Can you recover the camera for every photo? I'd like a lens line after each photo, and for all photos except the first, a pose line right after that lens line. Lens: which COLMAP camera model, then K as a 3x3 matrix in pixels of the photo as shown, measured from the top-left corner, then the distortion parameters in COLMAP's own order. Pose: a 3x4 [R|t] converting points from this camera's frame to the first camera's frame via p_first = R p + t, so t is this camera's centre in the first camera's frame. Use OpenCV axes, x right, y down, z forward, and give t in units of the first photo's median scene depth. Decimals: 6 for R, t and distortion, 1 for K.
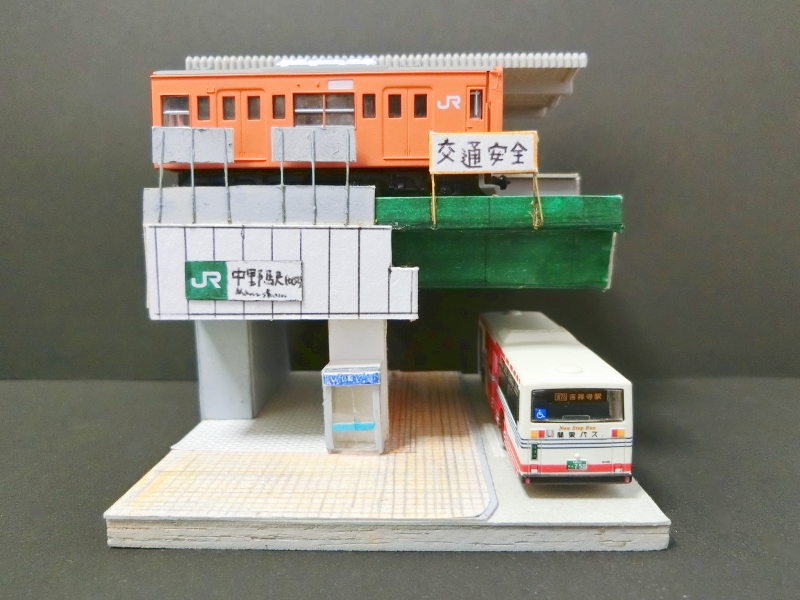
lens RADIAL K [[586.2, 0, 400.0], [0, 586.2, 300.0], [0, 0, 1]] dist [-0.001919, -0.000500]
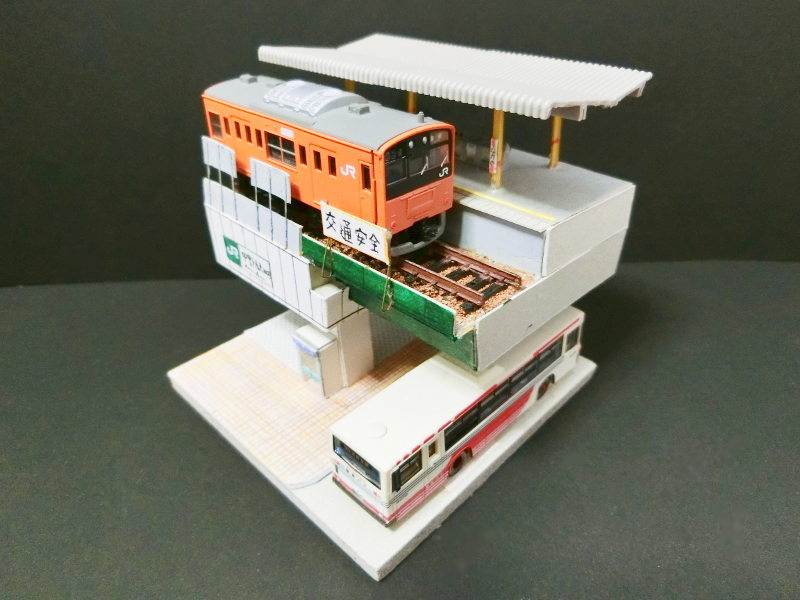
lens RADIAL K [[586.2, 0, 400.0], [0, 586.2, 300.0], [0, 0, 1]] dist [-0.001919, -0.000500]
pose [[0.726483, 0.365978, -0.581621, 0.887346], [-0.060148, 0.876999, 0.476712, -0.666447], [0.684547, -0.311339, 0.659138, 0.299290]]
